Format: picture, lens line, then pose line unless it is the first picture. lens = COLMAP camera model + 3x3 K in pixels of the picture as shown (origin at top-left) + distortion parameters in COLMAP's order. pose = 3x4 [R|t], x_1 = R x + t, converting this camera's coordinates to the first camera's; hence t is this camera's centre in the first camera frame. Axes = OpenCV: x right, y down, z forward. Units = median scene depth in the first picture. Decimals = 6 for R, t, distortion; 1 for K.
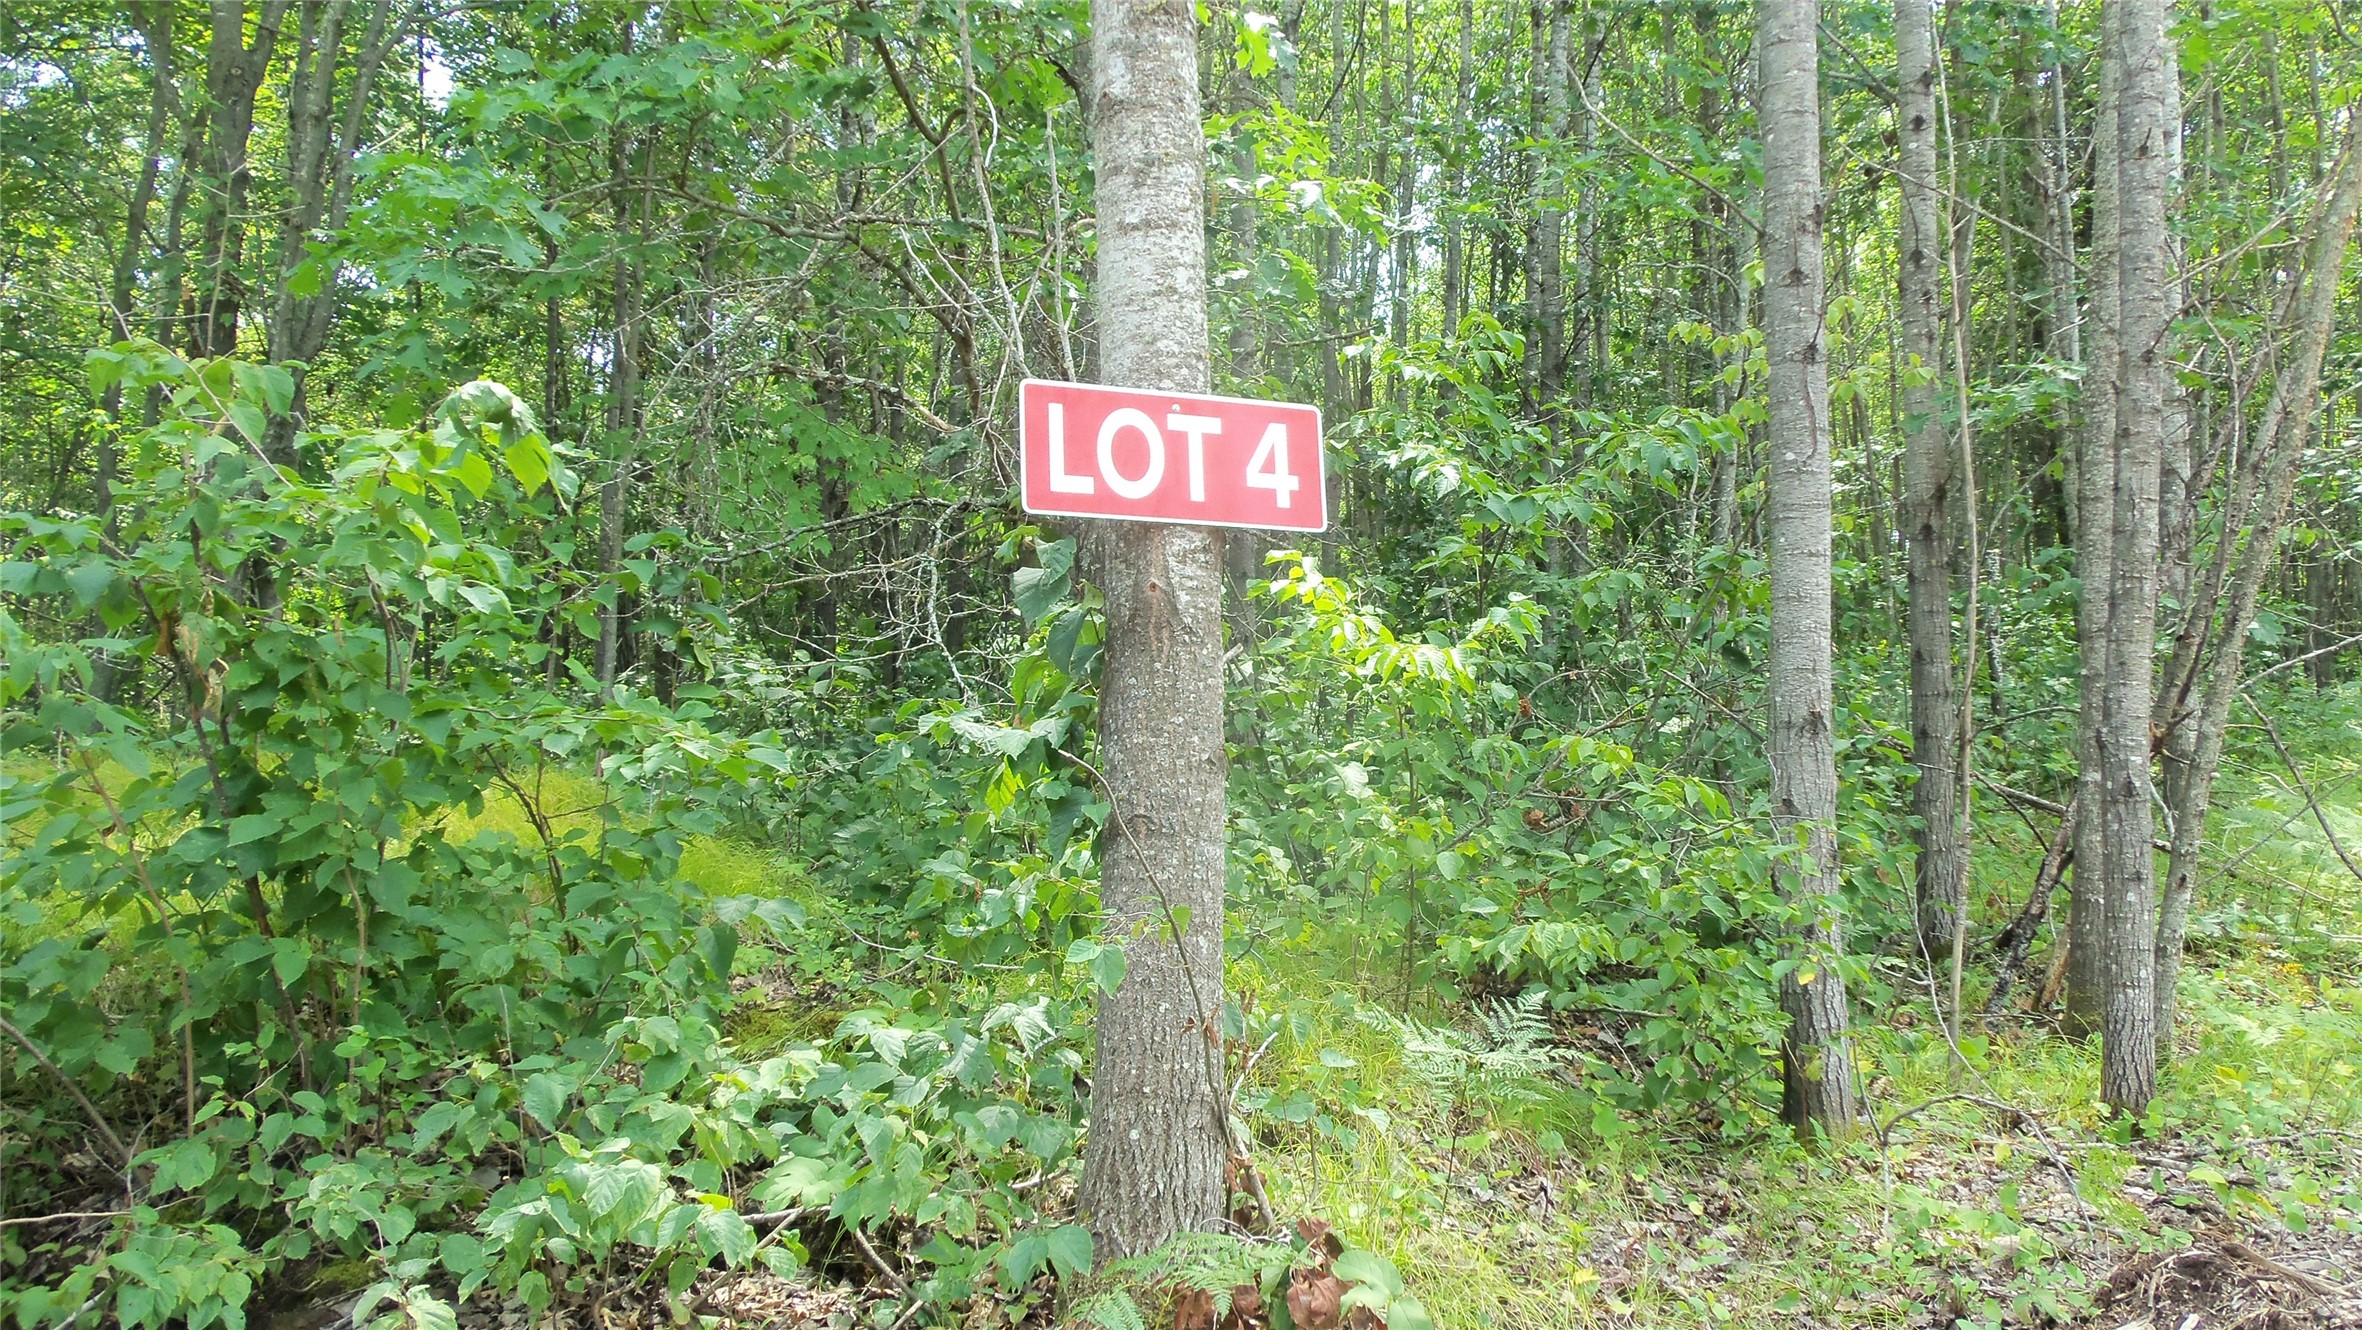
lens RADIAL K [[2016.8, 0, 1181.0], [0, 2016.8, 665.0], [0, 0, 1]] dist [-0.005688, -0.007595]
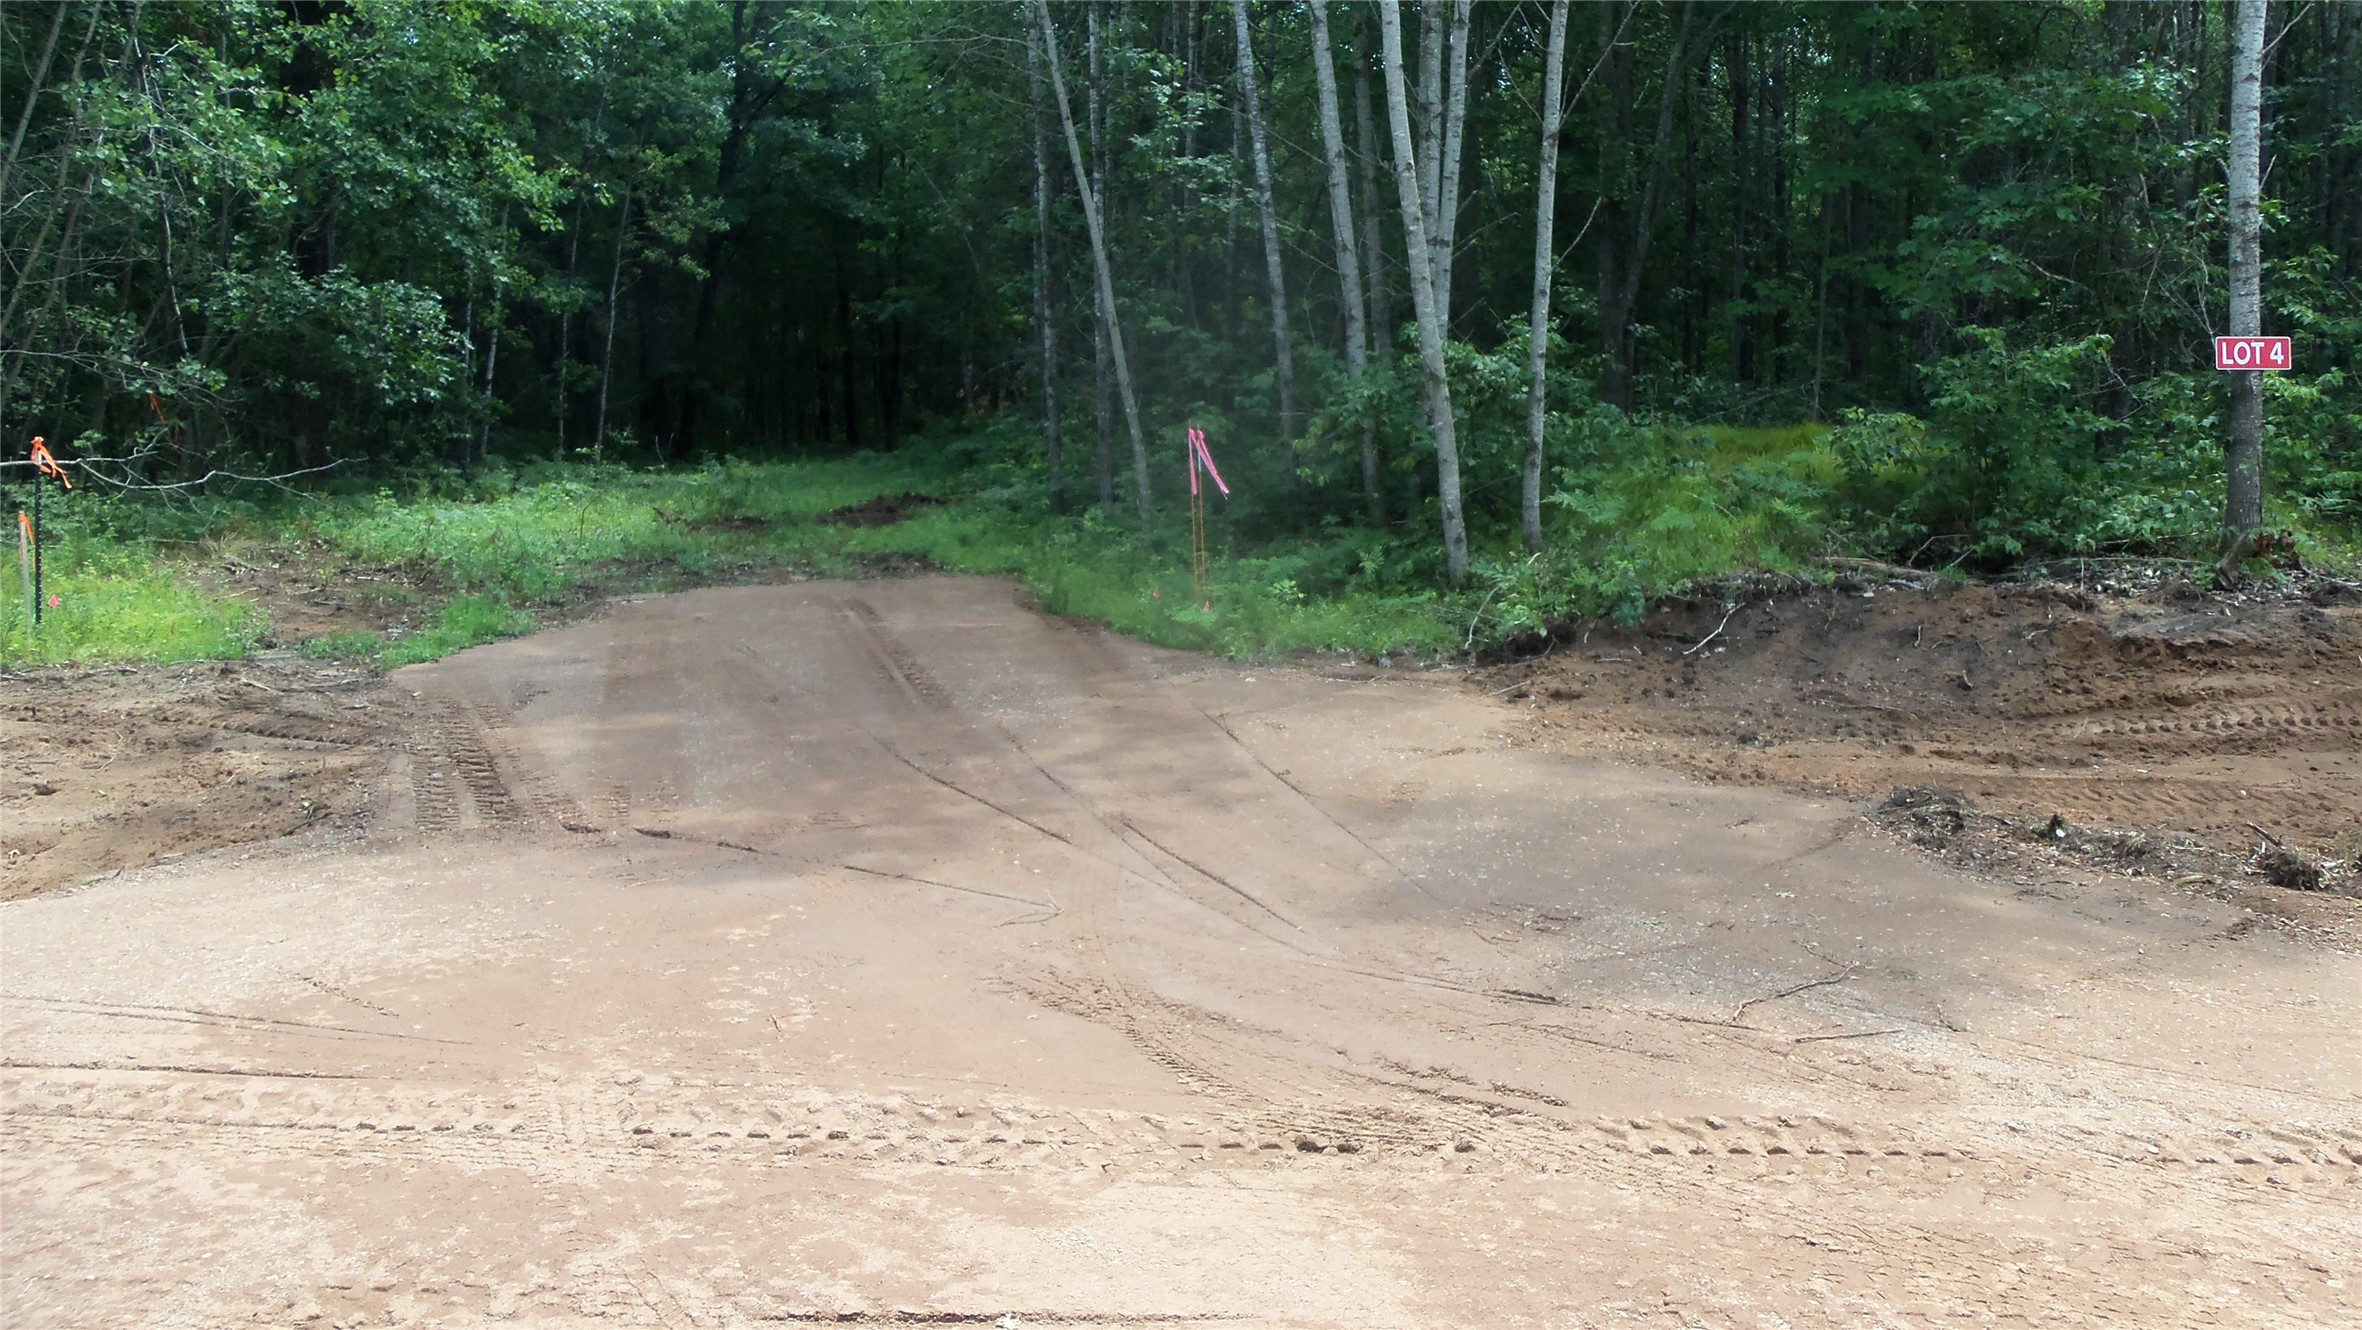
lens RADIAL K [[2016.8, 0, 1181.0], [0, 2016.8, 665.0], [0, 0, 1]] dist [-0.005688, -0.007595]
pose [[0.947948, 0.022942, -0.317598, -0.746257], [0.032759, 0.985082, 0.168938, -0.235722], [0.316736, -0.170548, 0.933055, -3.597566]]
